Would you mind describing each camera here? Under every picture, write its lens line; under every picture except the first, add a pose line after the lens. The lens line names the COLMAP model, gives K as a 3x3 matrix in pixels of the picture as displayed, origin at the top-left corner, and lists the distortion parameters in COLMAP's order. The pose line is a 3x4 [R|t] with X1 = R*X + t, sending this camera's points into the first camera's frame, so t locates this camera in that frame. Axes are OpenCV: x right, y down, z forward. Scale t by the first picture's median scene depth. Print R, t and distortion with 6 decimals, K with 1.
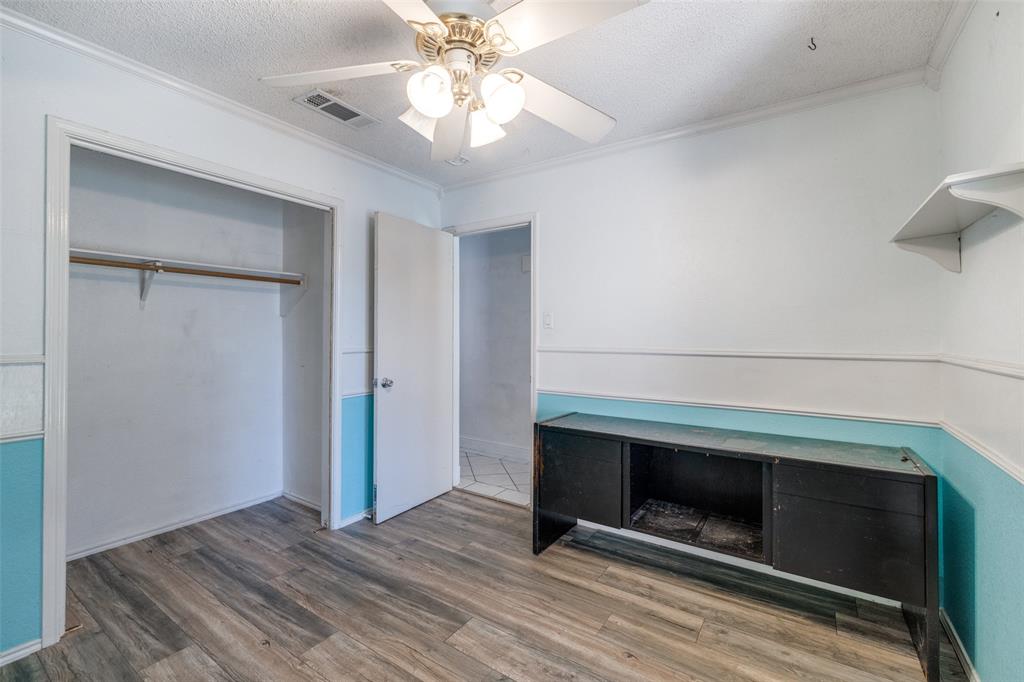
lens RADIAL K [[438.0, 0, 512.8], [0, 438.0, 341.2], [0, 0, 1]] dist [-0.000381, 0.000112]
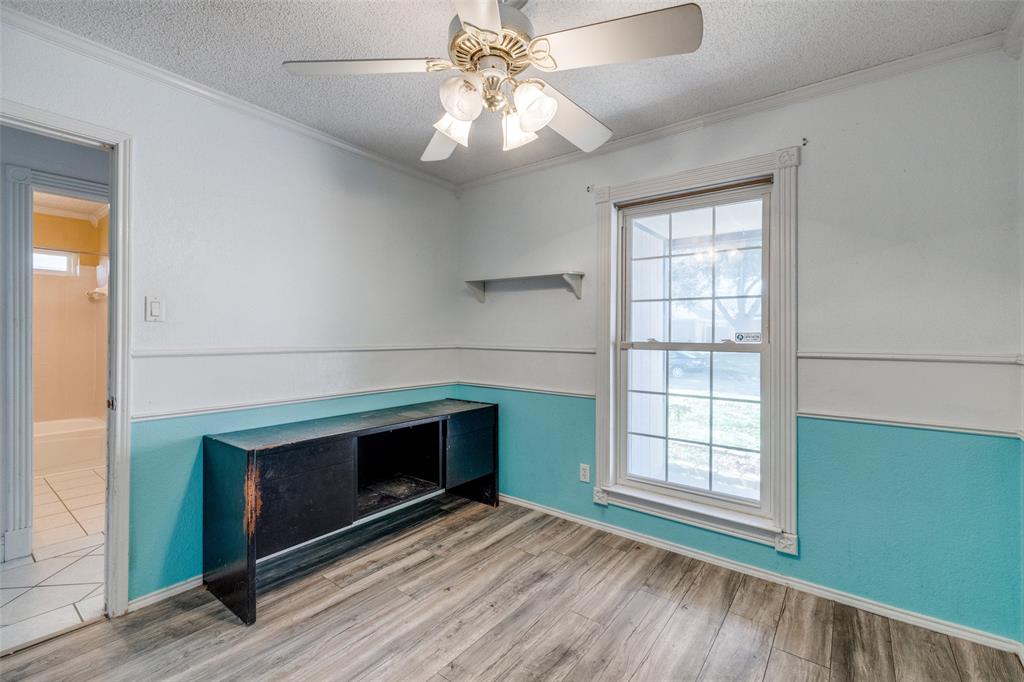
lens RADIAL K [[438.0, 0, 512.8], [0, 438.0, 341.2], [0, 0, 1]] dist [-0.000381, 0.000112]
pose [[0.066488, -0.015998, 0.997659, -0.795836], [0.004727, 0.999865, 0.015718, -0.010747], [-0.997776, 0.003671, 0.066555, 0.601112]]
